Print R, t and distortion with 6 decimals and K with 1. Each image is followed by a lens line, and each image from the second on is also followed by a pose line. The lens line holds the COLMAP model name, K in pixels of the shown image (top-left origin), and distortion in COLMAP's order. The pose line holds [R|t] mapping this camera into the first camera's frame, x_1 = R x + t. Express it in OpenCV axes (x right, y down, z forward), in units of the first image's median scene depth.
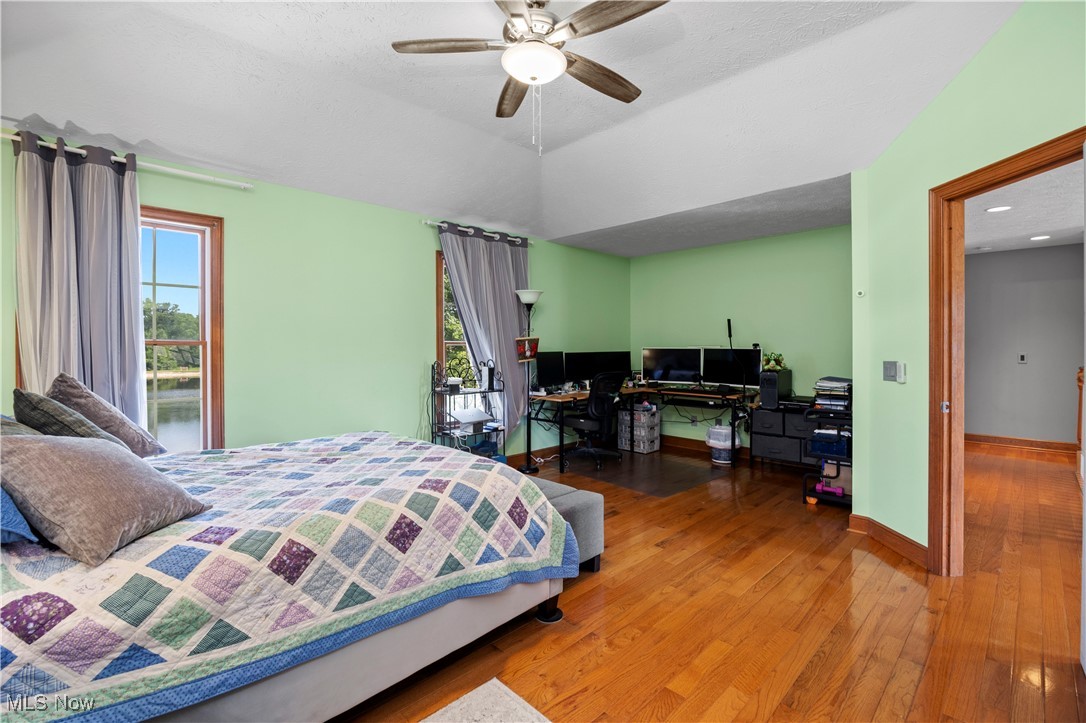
lens RADIAL K [[484.3, 0, 545.2], [0, 484.3, 357.5], [0, 0, 1]] dist [-0.001789, -0.000332]
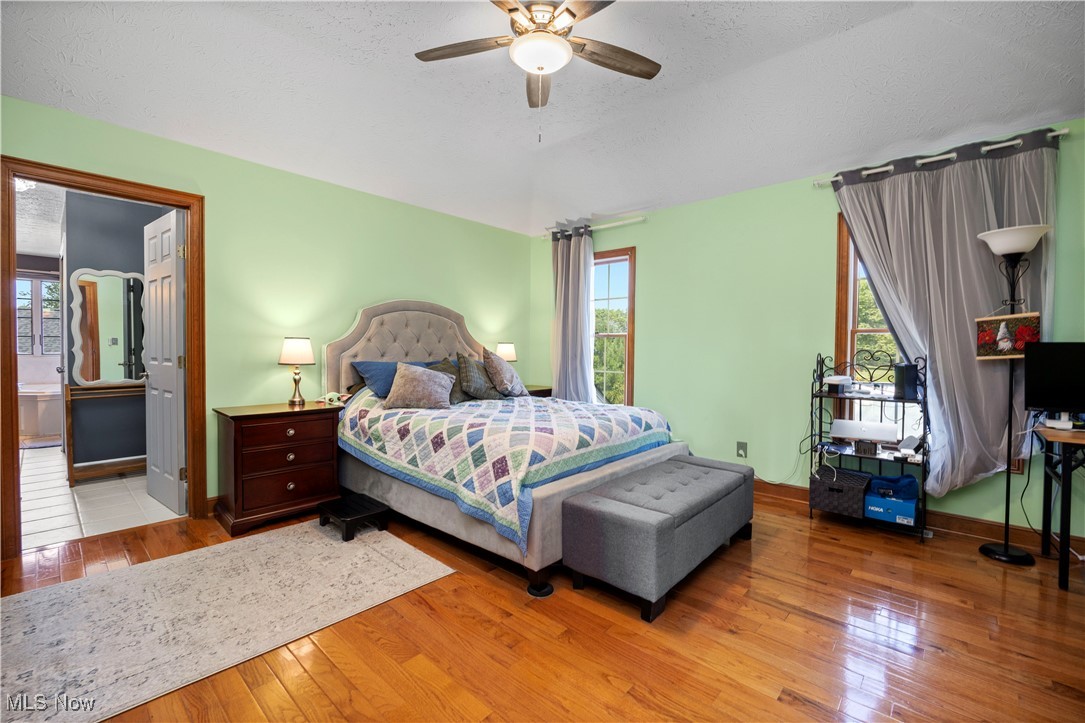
lens RADIAL K [[459.0, 0, 542.5], [0, 459.0, 361.5], [0, 0, 1]] dist [-0.003062, -0.000480]
pose [[0.061163, 0.032125, -0.997611, 0.984438], [-0.030590, 0.999073, 0.030297, 0.023636], [0.997659, 0.028664, 0.062088, 0.960130]]
